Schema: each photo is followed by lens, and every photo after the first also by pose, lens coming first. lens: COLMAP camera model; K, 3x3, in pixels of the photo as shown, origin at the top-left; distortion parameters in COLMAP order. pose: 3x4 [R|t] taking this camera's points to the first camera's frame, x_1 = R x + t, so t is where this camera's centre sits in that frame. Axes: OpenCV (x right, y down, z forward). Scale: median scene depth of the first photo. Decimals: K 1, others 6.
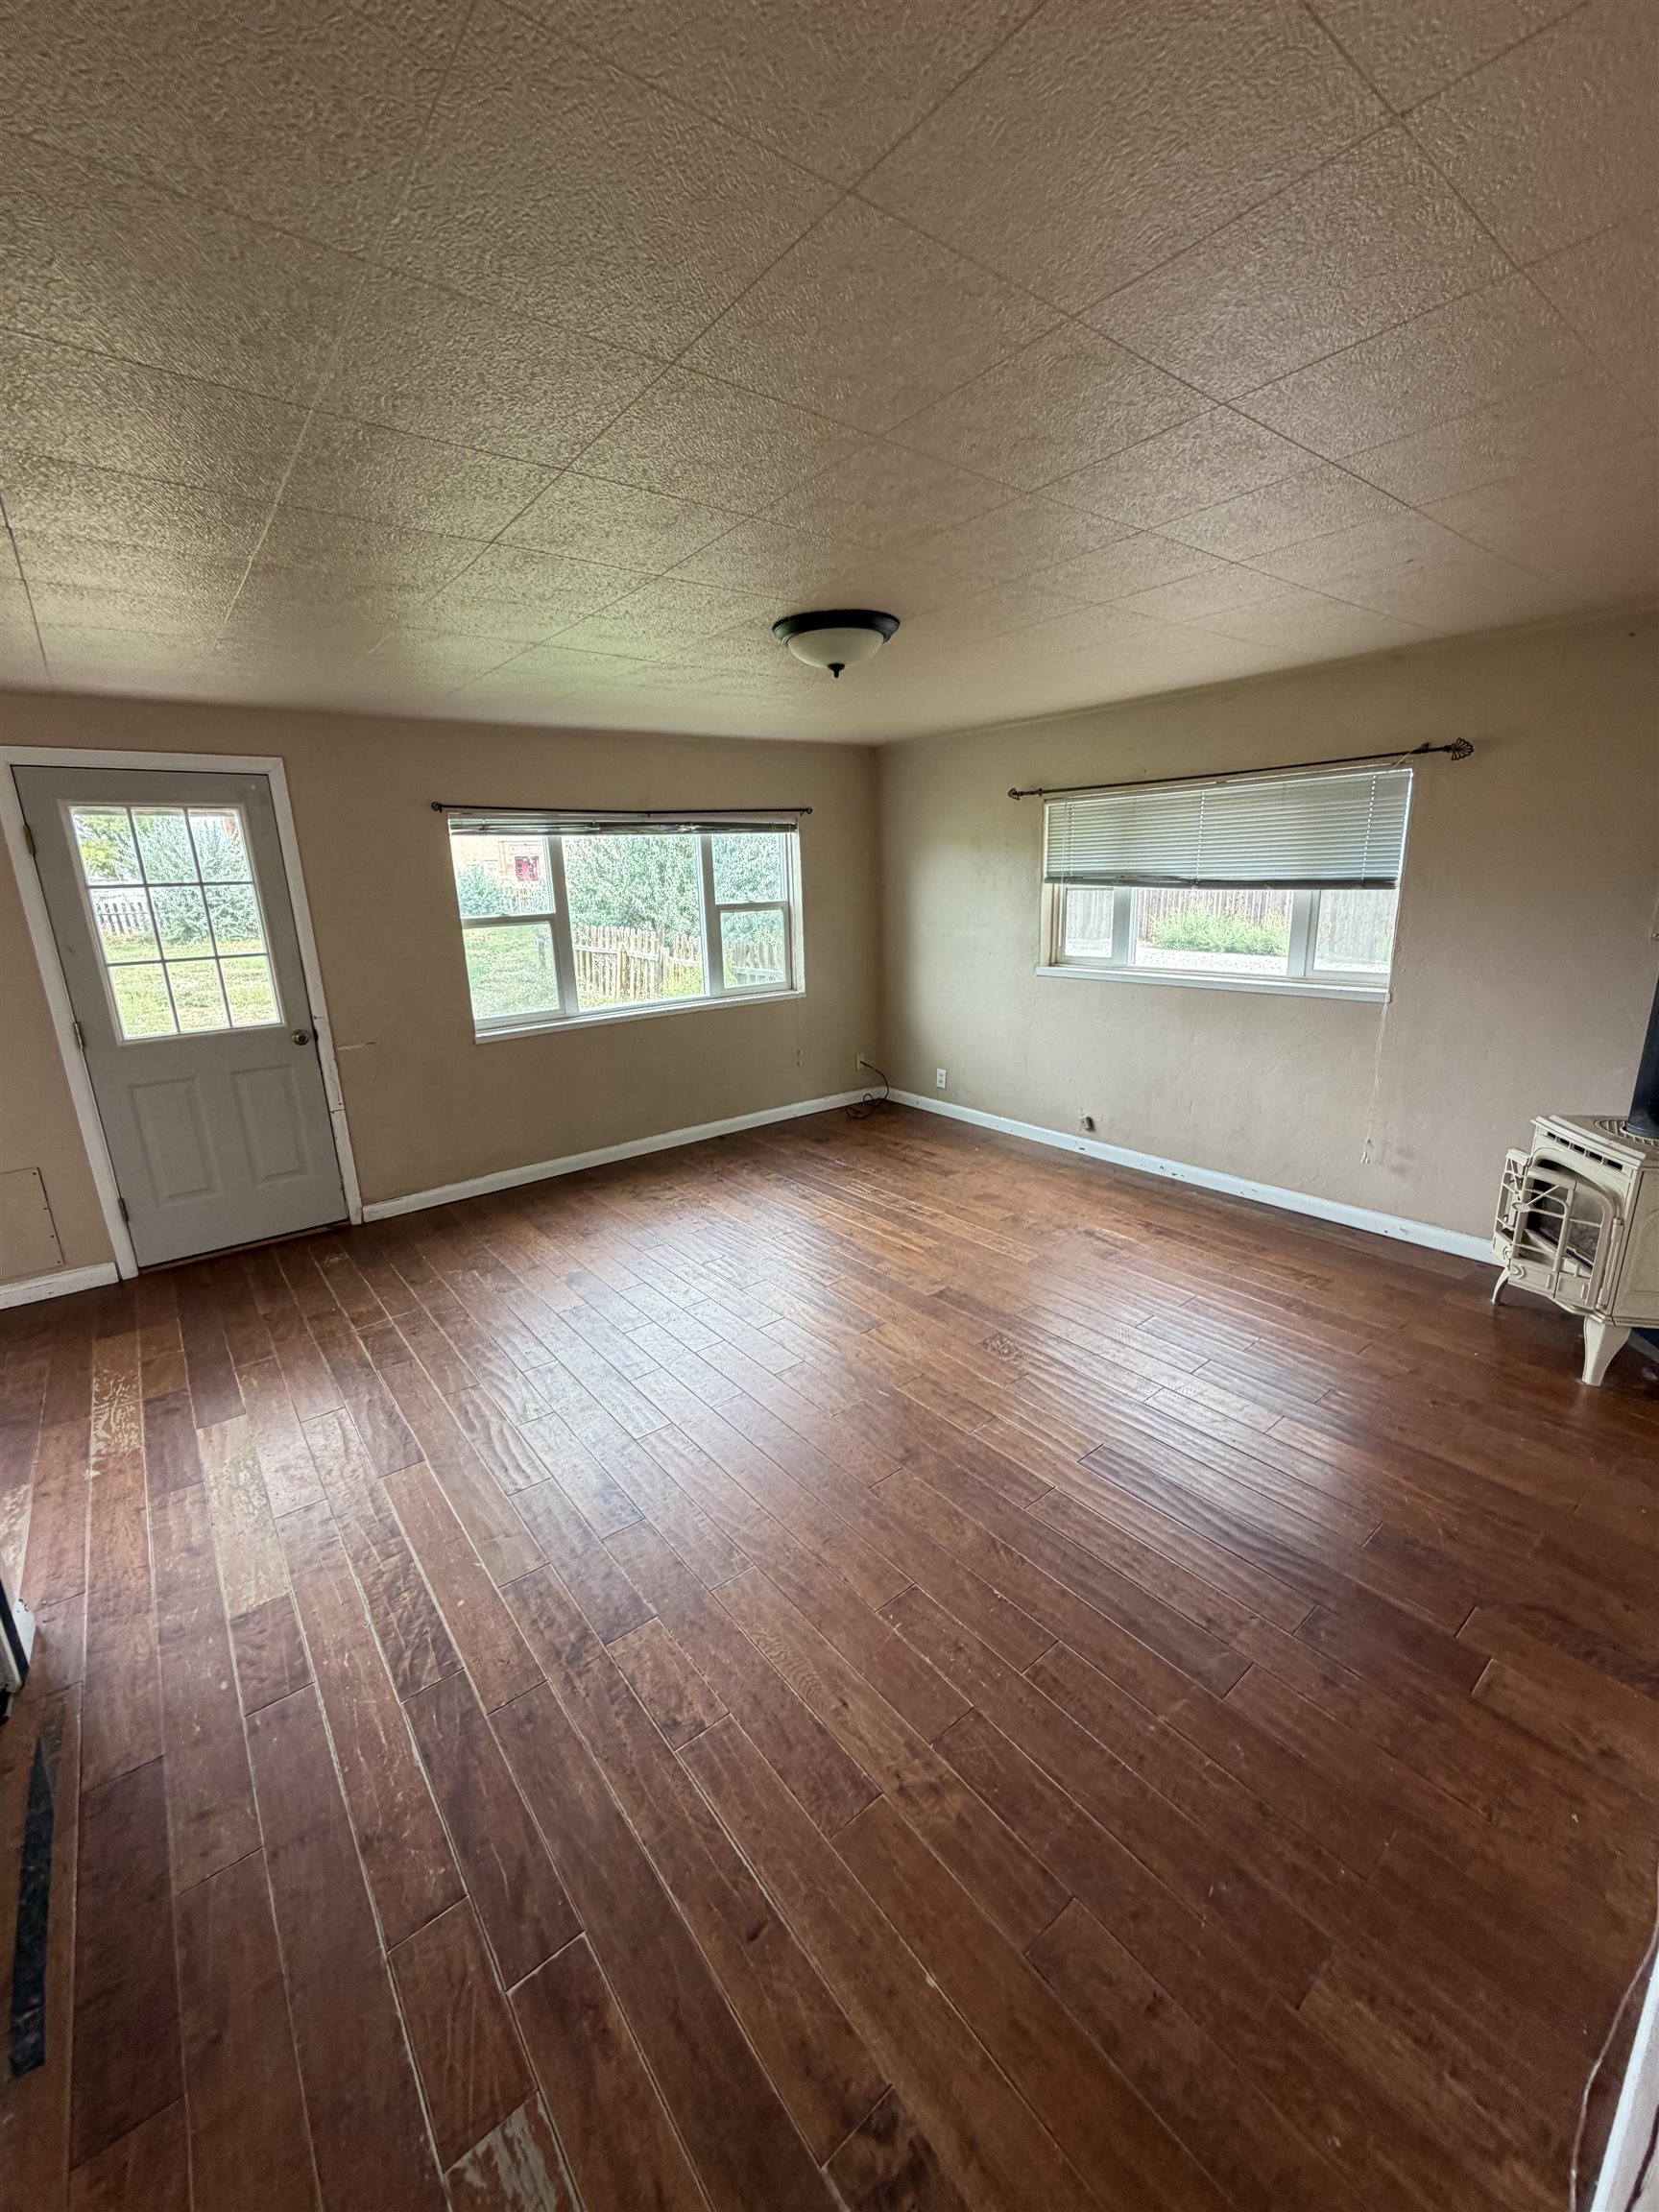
lens RADIAL K [[873.8, 0, 832.6], [0, 873.8, 1107.1], [0, 0, 1]] dist [-0.003457, -0.000369]
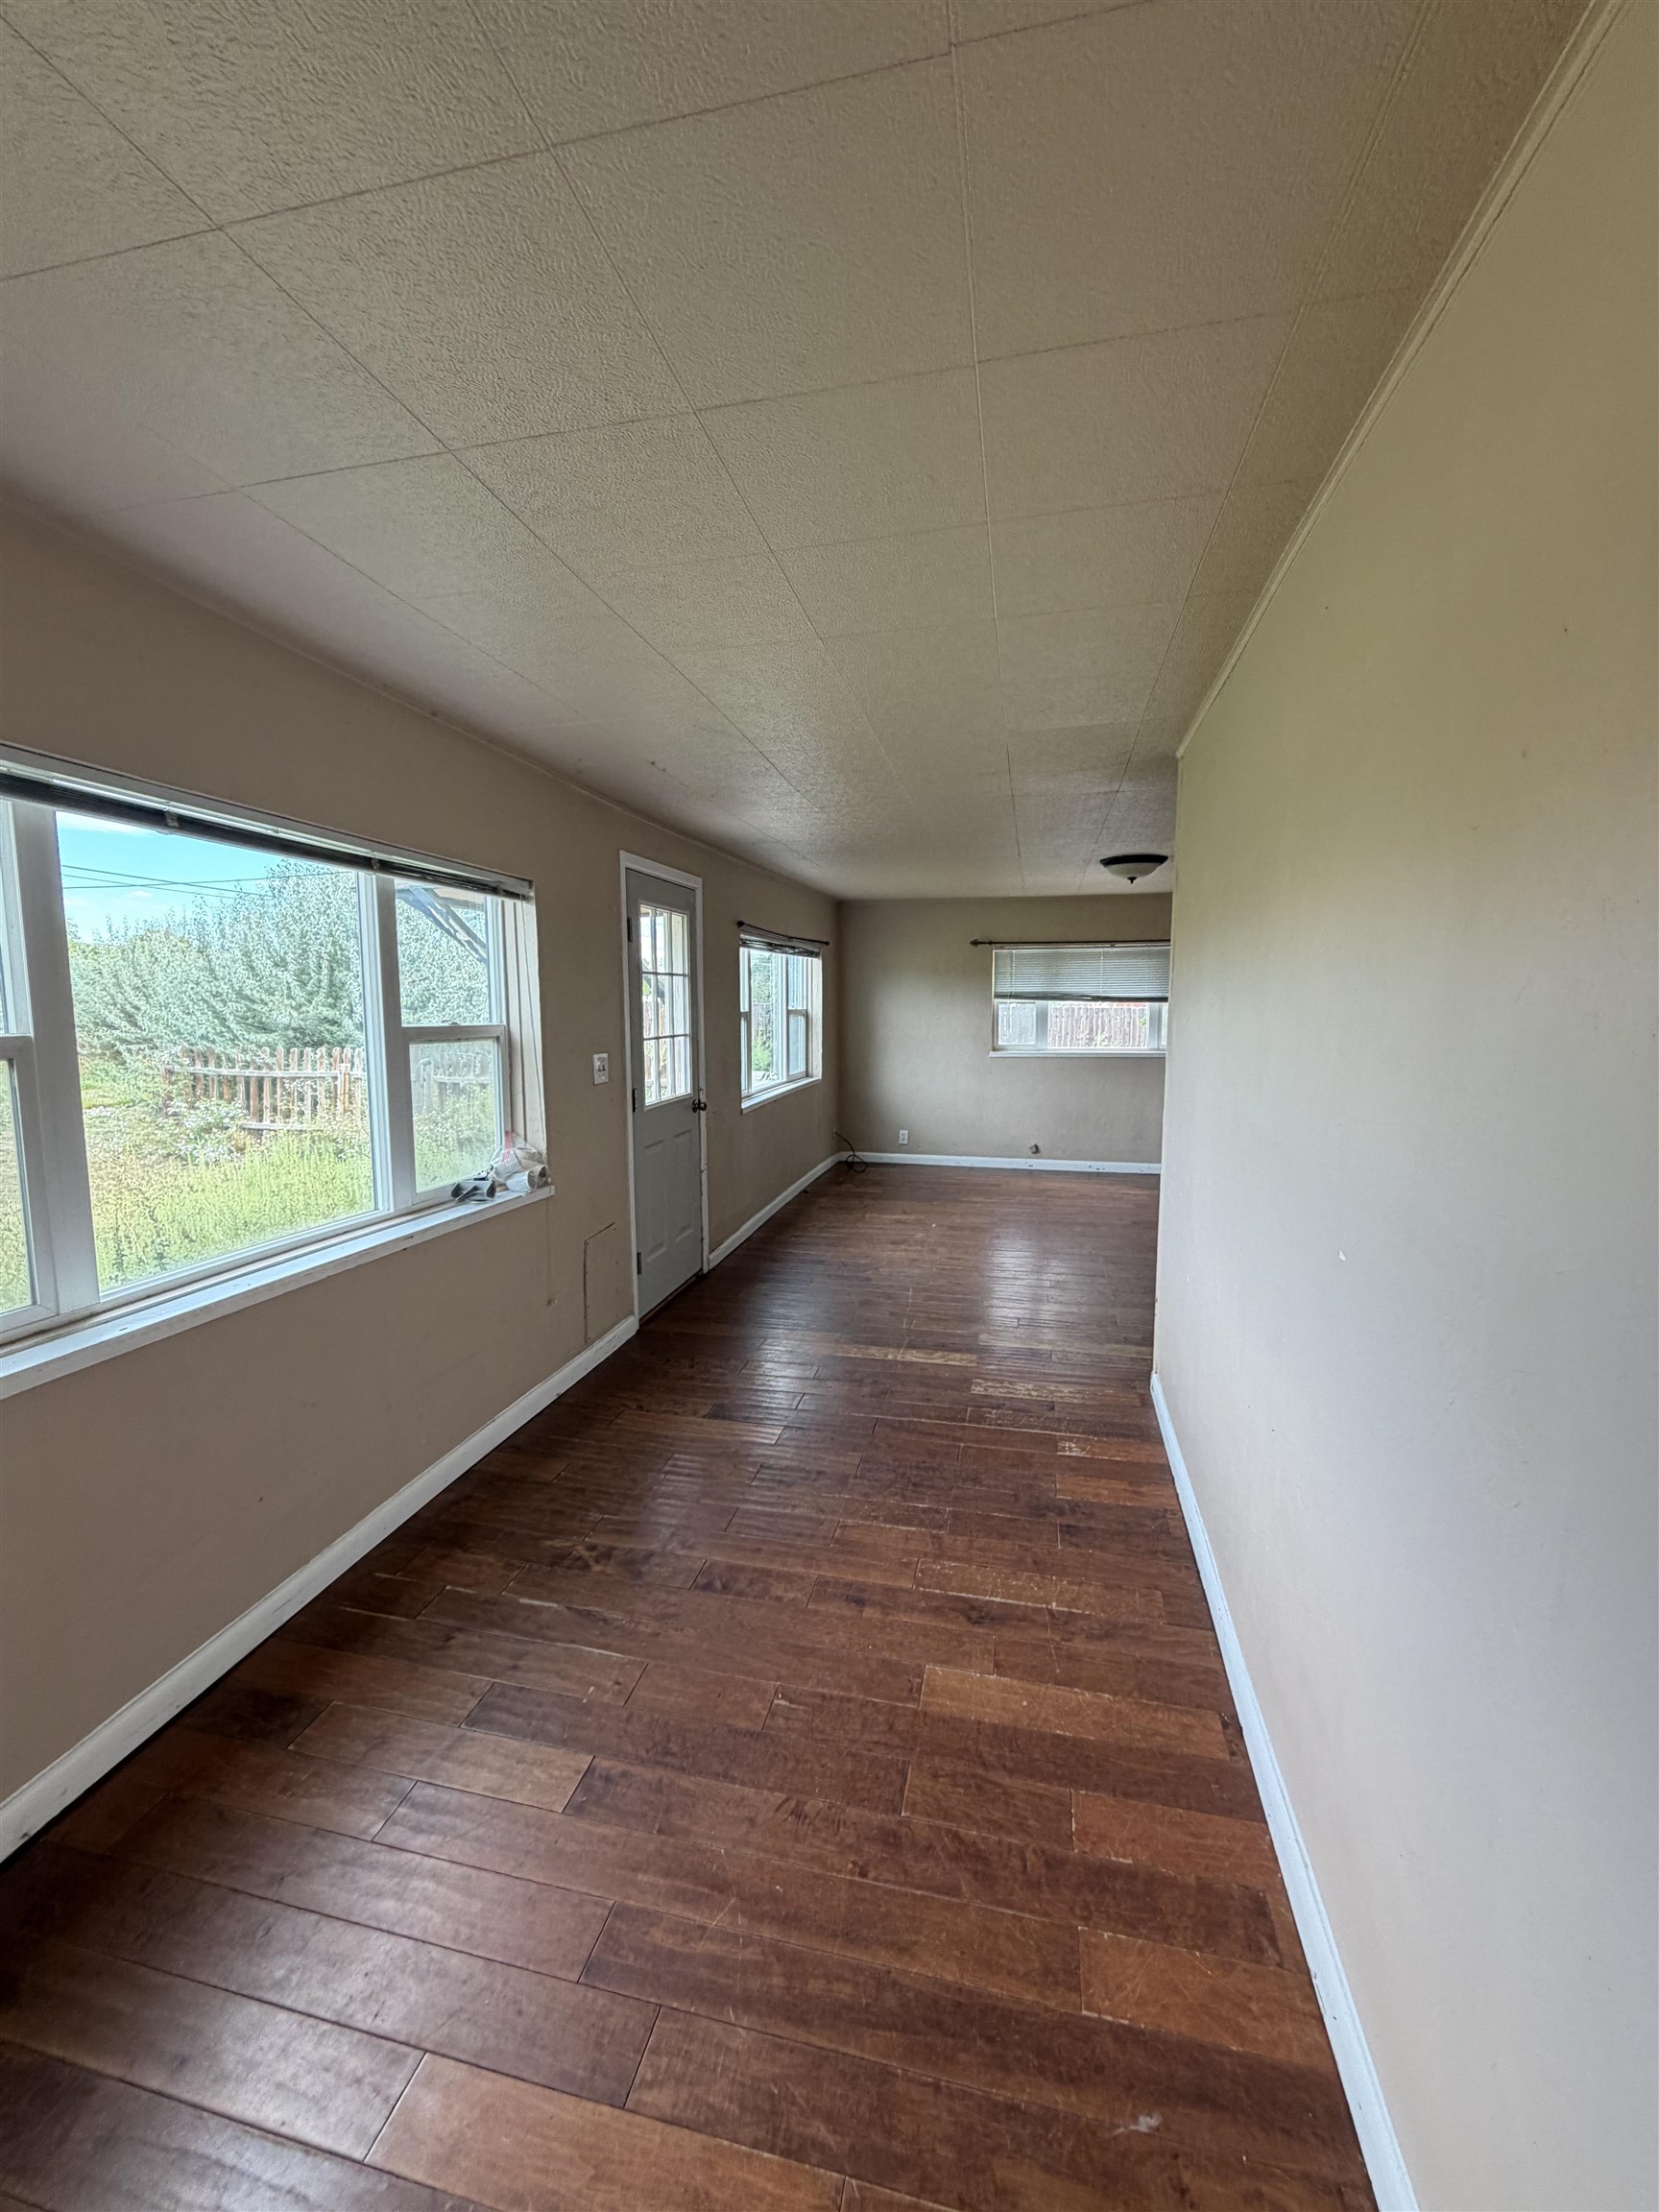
lens RADIAL K [[873.8, 0, 838.3], [0, 873.8, 1093.0], [0, 0, 1]] dist [-0.003457, -0.000369]
pose [[0.783594, -0.040872, 0.619927, -0.969470], [0.145396, 0.982188, -0.119026, 0.057749], [-0.604020, 0.183403, 0.775579, -0.020167]]
